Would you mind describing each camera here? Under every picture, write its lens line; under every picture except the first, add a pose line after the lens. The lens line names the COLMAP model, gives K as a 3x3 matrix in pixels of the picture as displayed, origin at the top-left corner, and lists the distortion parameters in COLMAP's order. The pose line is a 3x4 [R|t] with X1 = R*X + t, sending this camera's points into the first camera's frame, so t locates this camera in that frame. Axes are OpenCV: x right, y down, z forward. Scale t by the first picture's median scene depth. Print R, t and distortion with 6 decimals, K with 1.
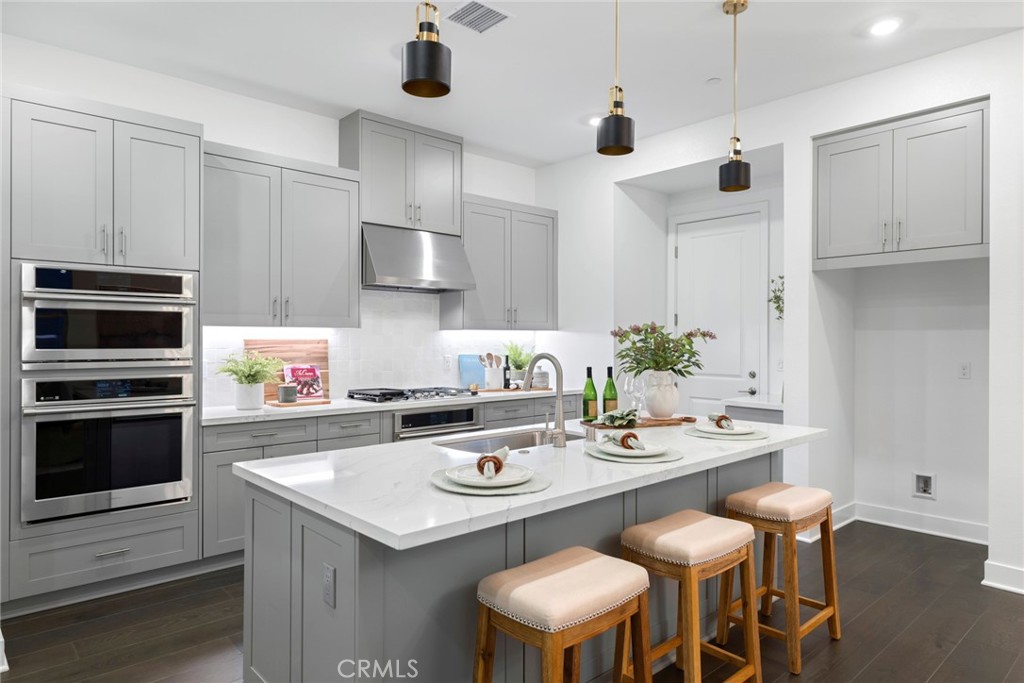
lens RADIAL K [[624.5, 0, 518.4], [0, 624.5, 341.2], [0, 0, 1]] dist [0.004904, -0.003292]
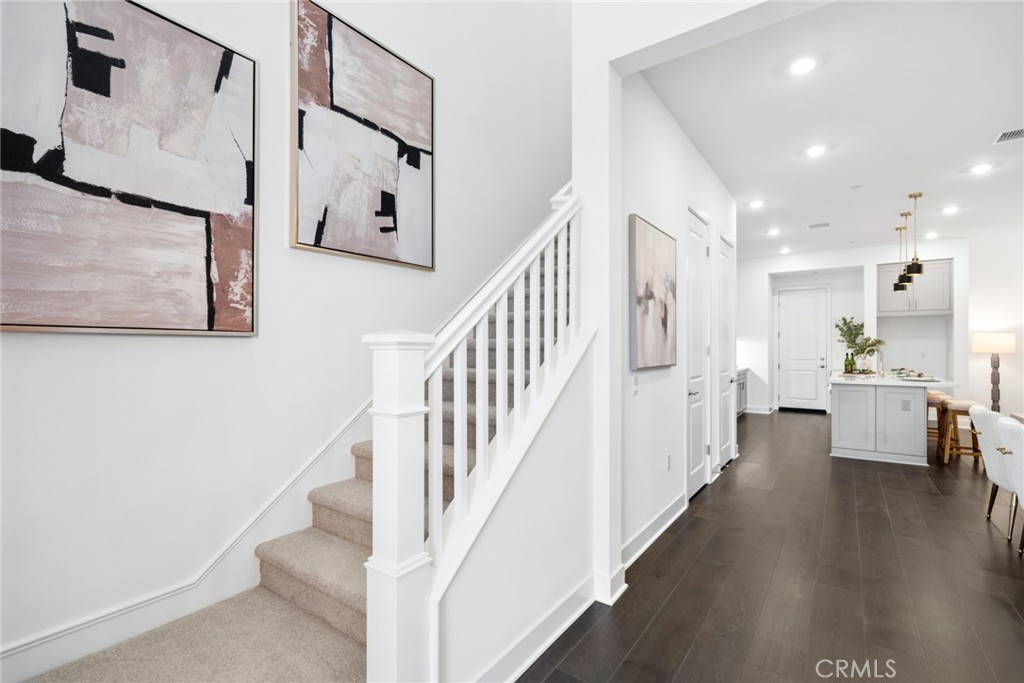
lens RADIAL K [[468.7, 0, 515.2], [0, 468.7, 345.0], [0, 0, 1]] dist [0.001601, -0.000425]
pose [[0.976557, -0.001336, 0.215254, -1.350887], [0.003181, 0.999961, -0.008223, 0.015298], [-0.215235, 0.008715, 0.976523, -0.540746]]
